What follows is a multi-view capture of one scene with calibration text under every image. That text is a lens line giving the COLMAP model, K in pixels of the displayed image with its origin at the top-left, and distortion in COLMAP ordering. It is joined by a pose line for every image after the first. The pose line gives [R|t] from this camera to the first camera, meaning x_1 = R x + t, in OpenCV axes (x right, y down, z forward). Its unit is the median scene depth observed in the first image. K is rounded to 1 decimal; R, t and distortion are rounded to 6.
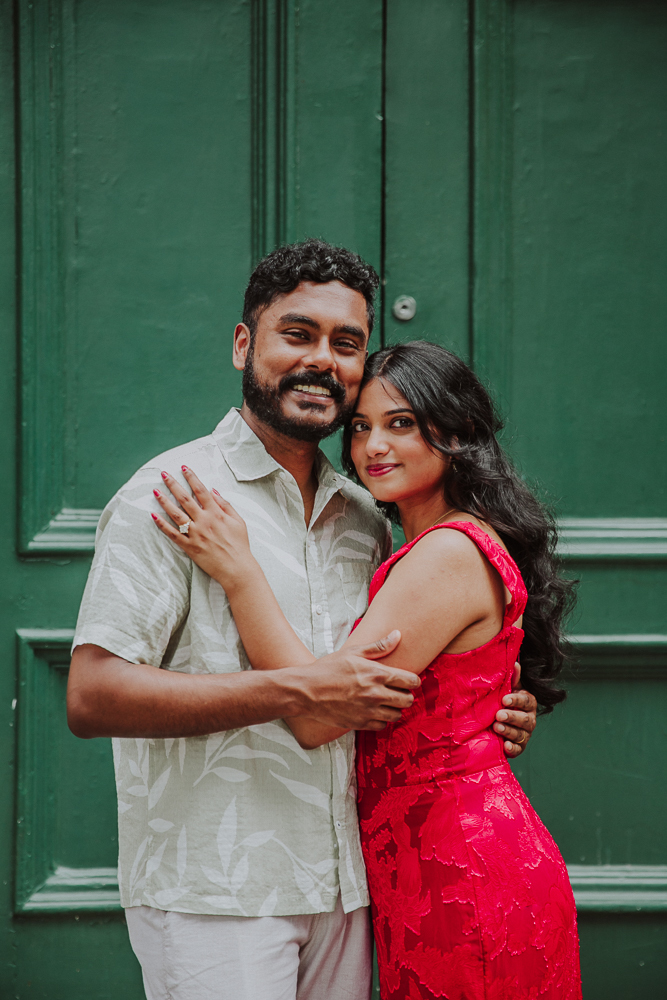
lens RADIAL K [[2115.1, 0, 333.5], [0, 2115.1, 500.0], [0, 0, 1]] dist [0.248899, 0.048725]
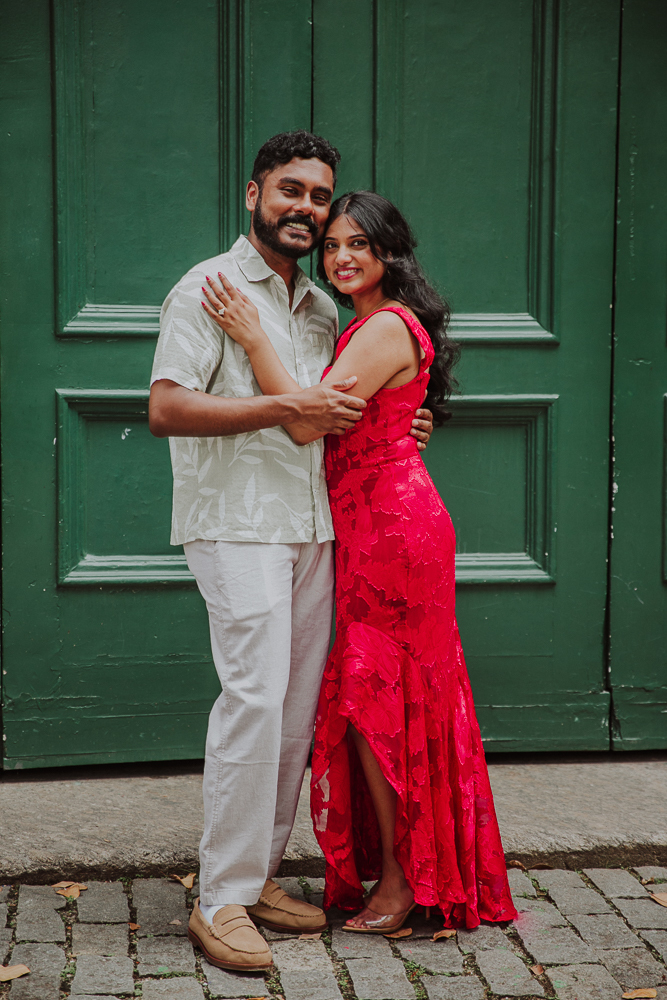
lens RADIAL K [[1961.7, 0, 333.5], [0, 1961.7, 500.0], [0, 0, 1]] dist [0.183000, 0.114619]
pose [[0.997080, -0.003675, 0.076276, -0.064627], [-0.003350, 0.995776, 0.091757, 0.013467], [-0.076291, -0.091745, 0.992856, -0.328004]]
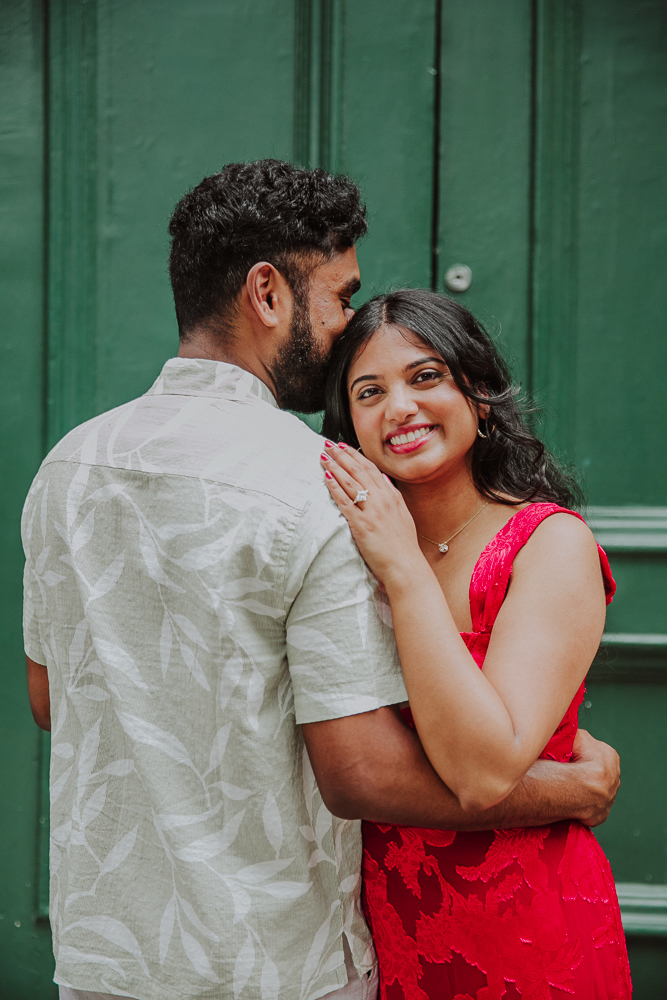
lens RADIAL K [[1644.5, 0, 328.3], [0, 1644.5, 510.1], [0, 0, 1]] dist [0.144631, -0.016948]
pose [[0.994738, 0.008394, -0.102111, 0.052622], [-0.008085, 0.999961, 0.003440, 0.008970], [0.102136, -0.002596, 0.994767, 0.282945]]
